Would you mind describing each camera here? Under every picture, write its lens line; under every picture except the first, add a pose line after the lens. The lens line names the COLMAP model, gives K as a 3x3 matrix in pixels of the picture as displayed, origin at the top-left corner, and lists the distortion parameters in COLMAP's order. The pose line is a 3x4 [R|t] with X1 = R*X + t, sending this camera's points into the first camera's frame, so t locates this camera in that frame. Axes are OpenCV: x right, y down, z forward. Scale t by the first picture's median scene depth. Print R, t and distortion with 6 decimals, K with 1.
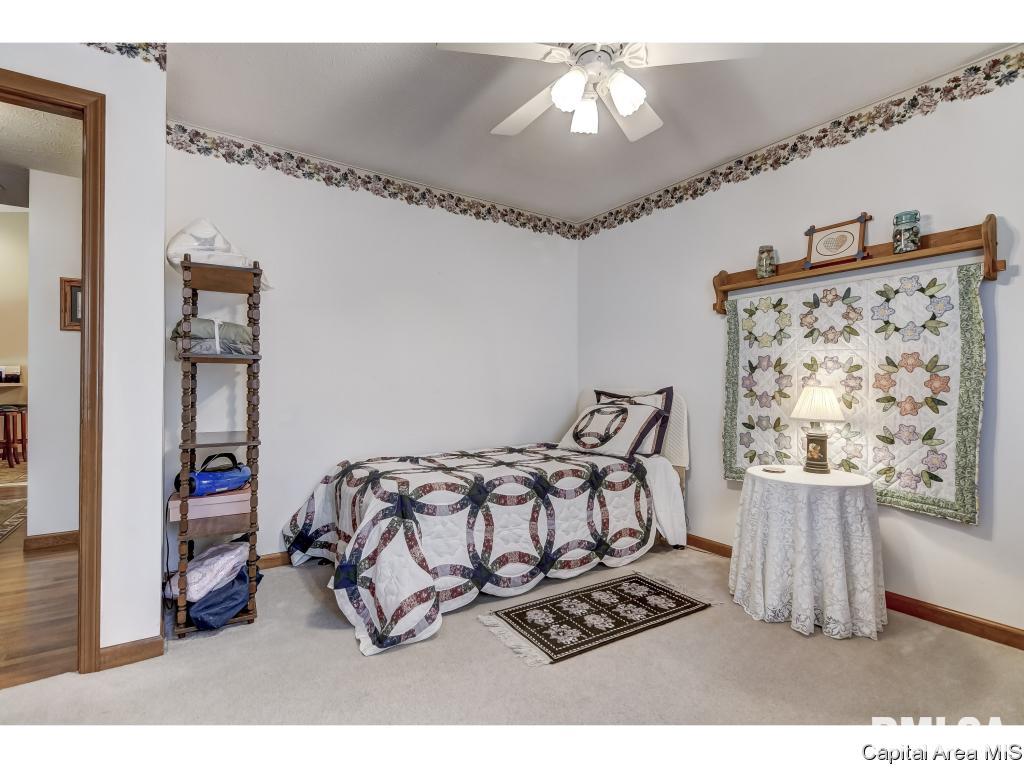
lens RADIAL K [[490.9, 0, 509.3], [0, 490.9, 383.0], [0, 0, 1]] dist [0.000839, -0.002635]
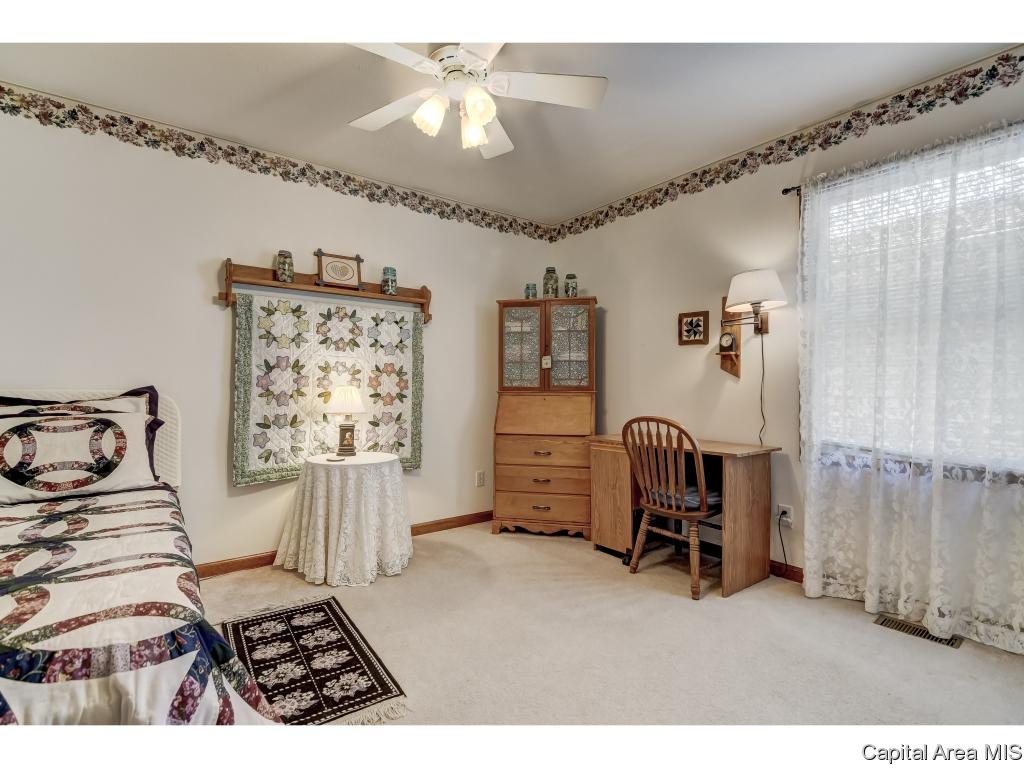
lens RADIAL K [[490.9, 0, 511.3], [0, 490.9, 383.3], [0, 0, 1]] dist [0.000839, -0.002635]
pose [[-0.064473, 0.005086, 0.997907, -0.600534], [-0.007622, 0.999955, -0.005589, 0.004066], [-0.997890, -0.007966, -0.064431, 0.639648]]
